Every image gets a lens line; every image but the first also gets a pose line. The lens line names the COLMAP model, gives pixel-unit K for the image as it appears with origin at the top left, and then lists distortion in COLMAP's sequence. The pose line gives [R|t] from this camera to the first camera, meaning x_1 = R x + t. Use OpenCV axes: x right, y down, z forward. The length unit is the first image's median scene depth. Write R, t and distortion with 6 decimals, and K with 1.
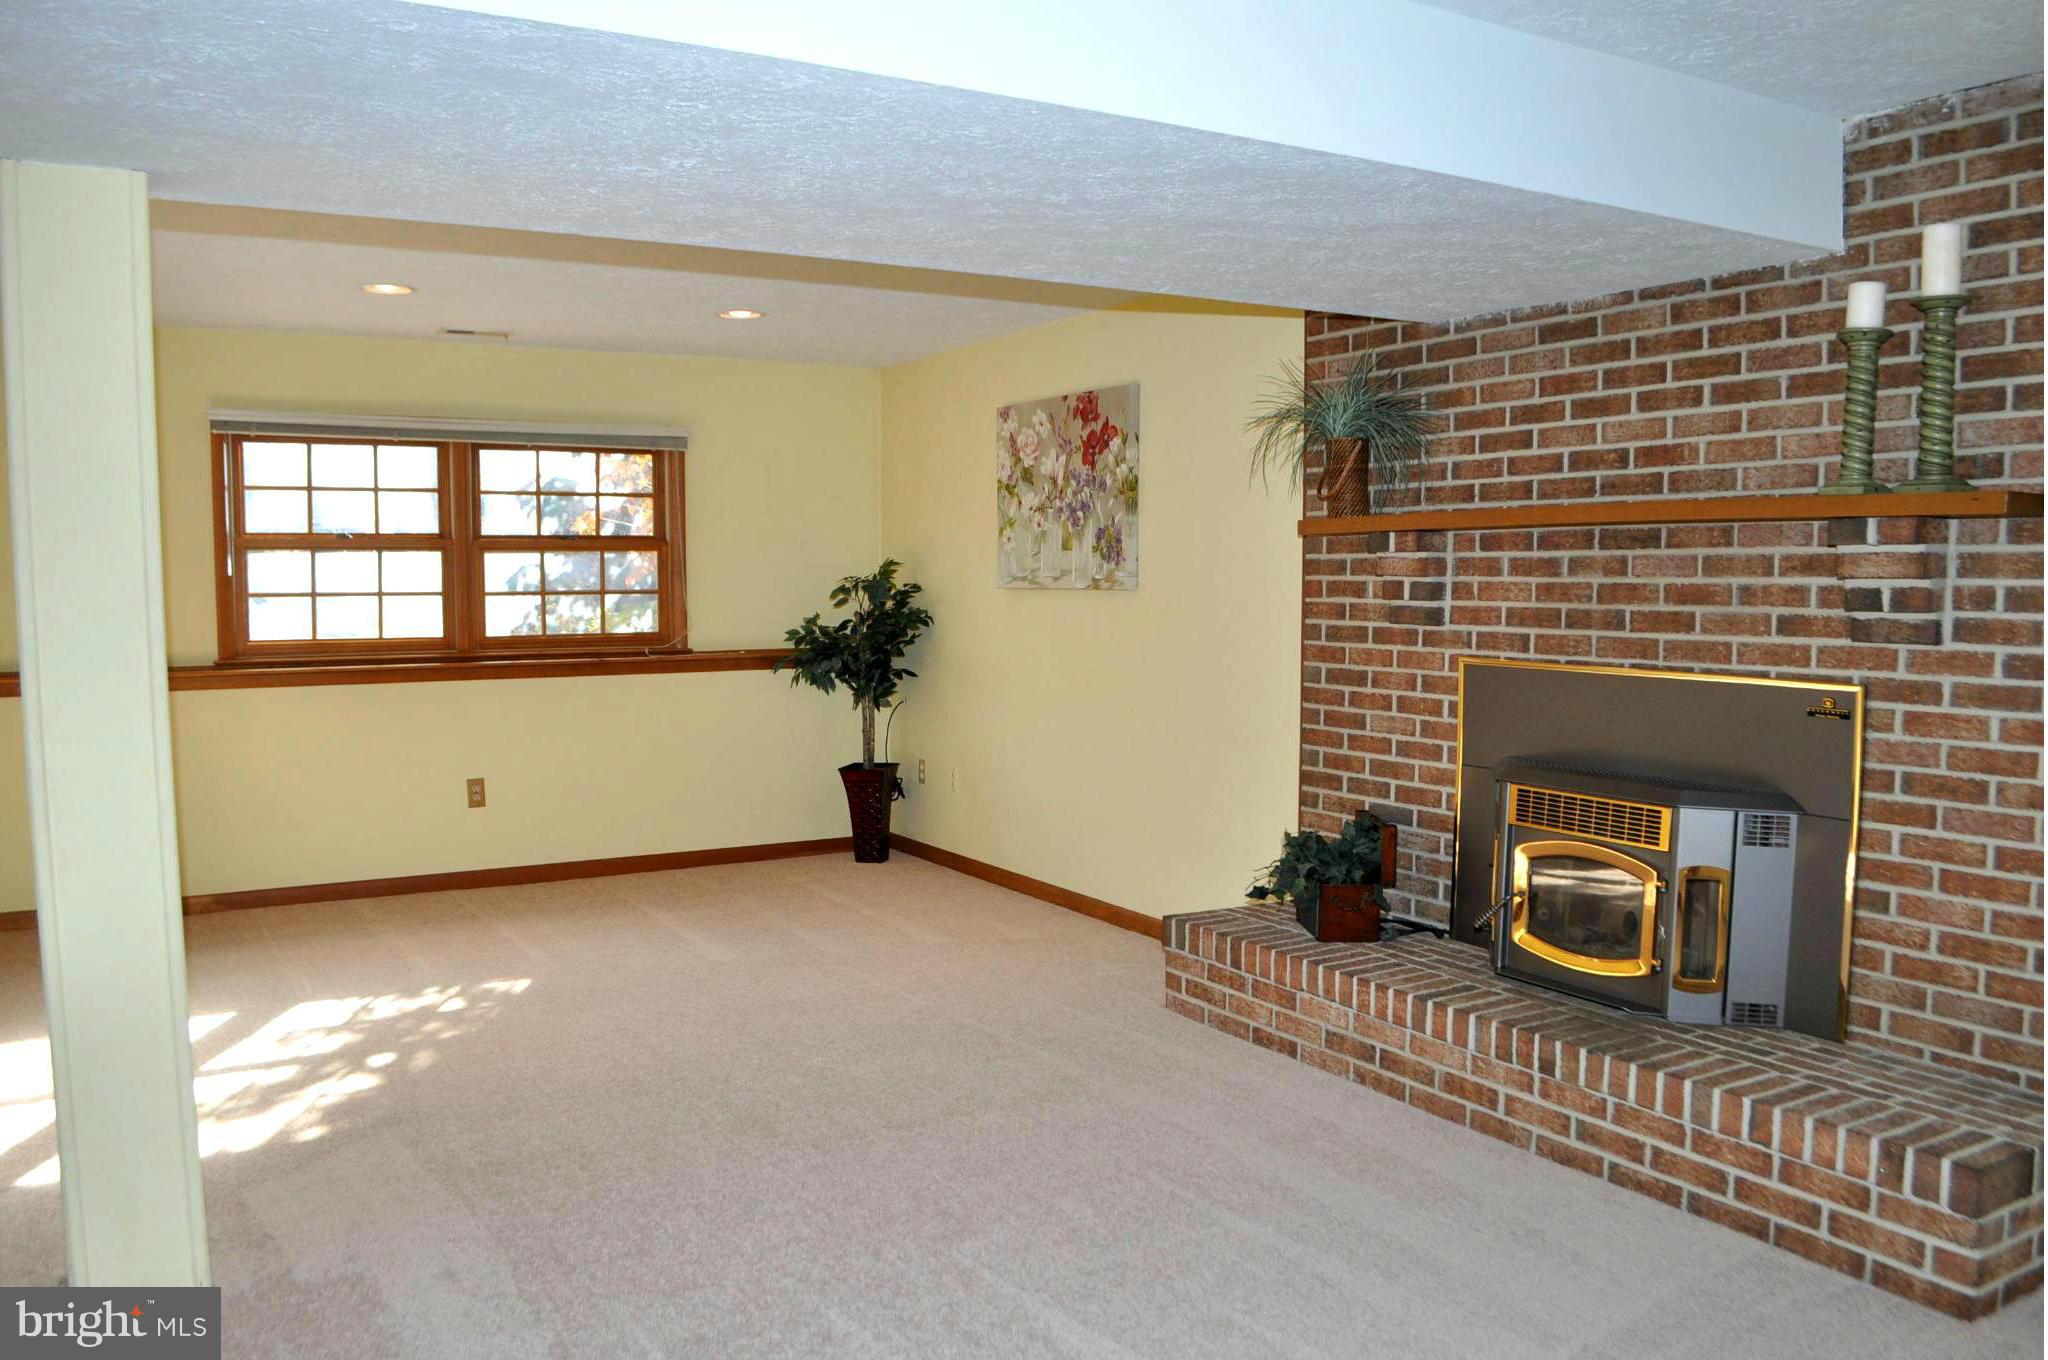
lens RADIAL K [[1619.1, 0, 1032.3], [0, 1619.1, 719.6], [0, 0, 1]] dist [-0.083667, 0.008707]
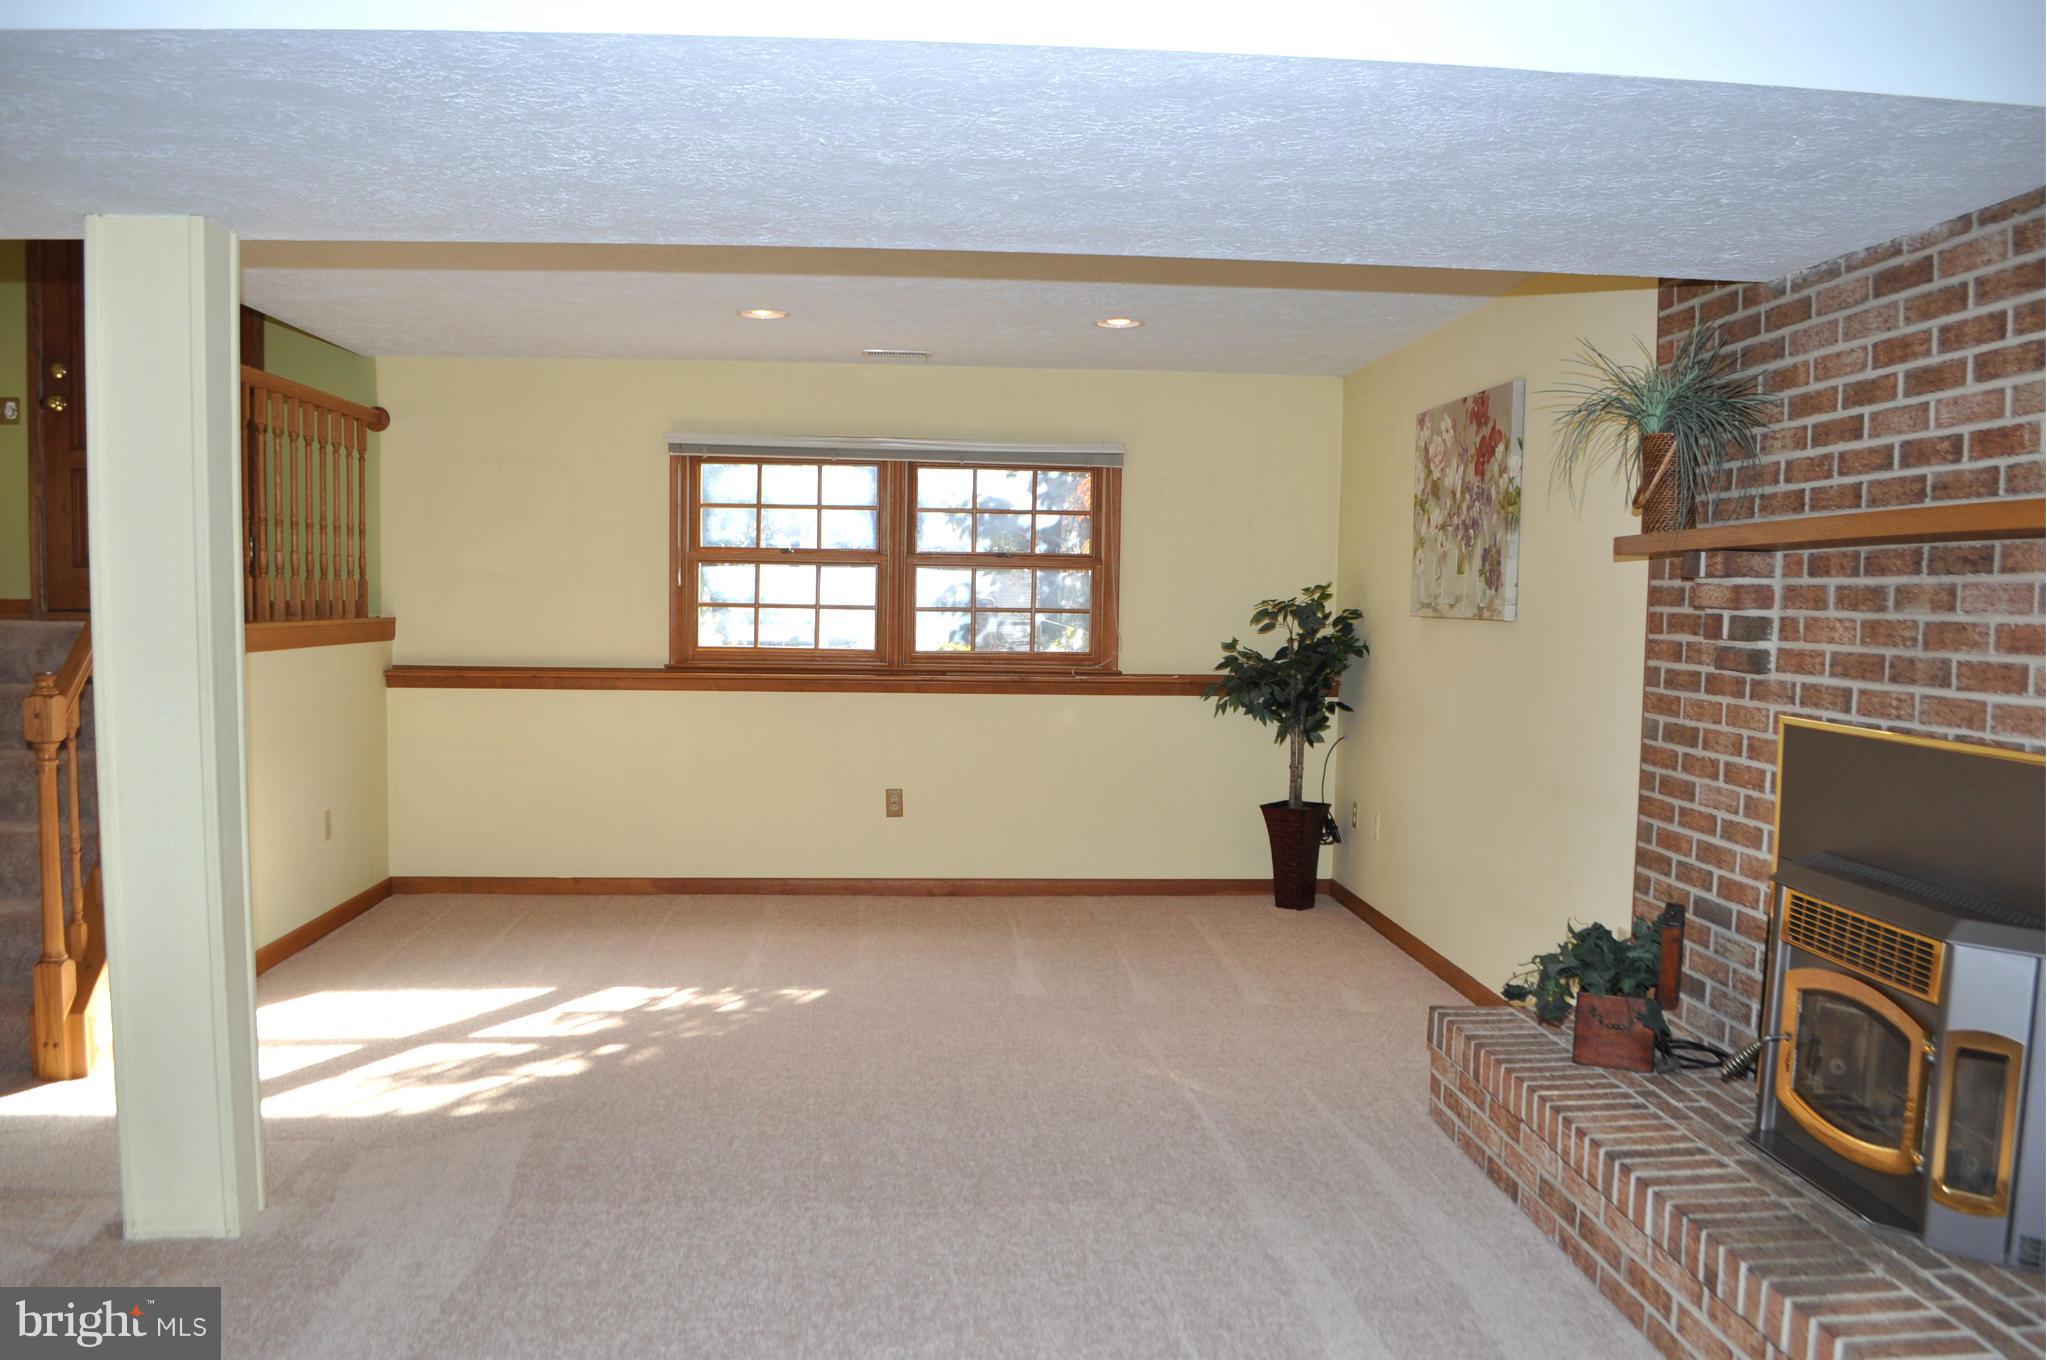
lens RADIAL K [[1618.3, 0, 1031.8], [0, 1618.3, 719.6], [0, 0, 1]] dist [-0.083667, 0.008707]
pose [[0.894370, 0.050210, -0.444501, 0.268493], [-0.057430, 0.998346, -0.002783, -0.013688], [0.443626, 0.028017, 0.895774, 0.159532]]
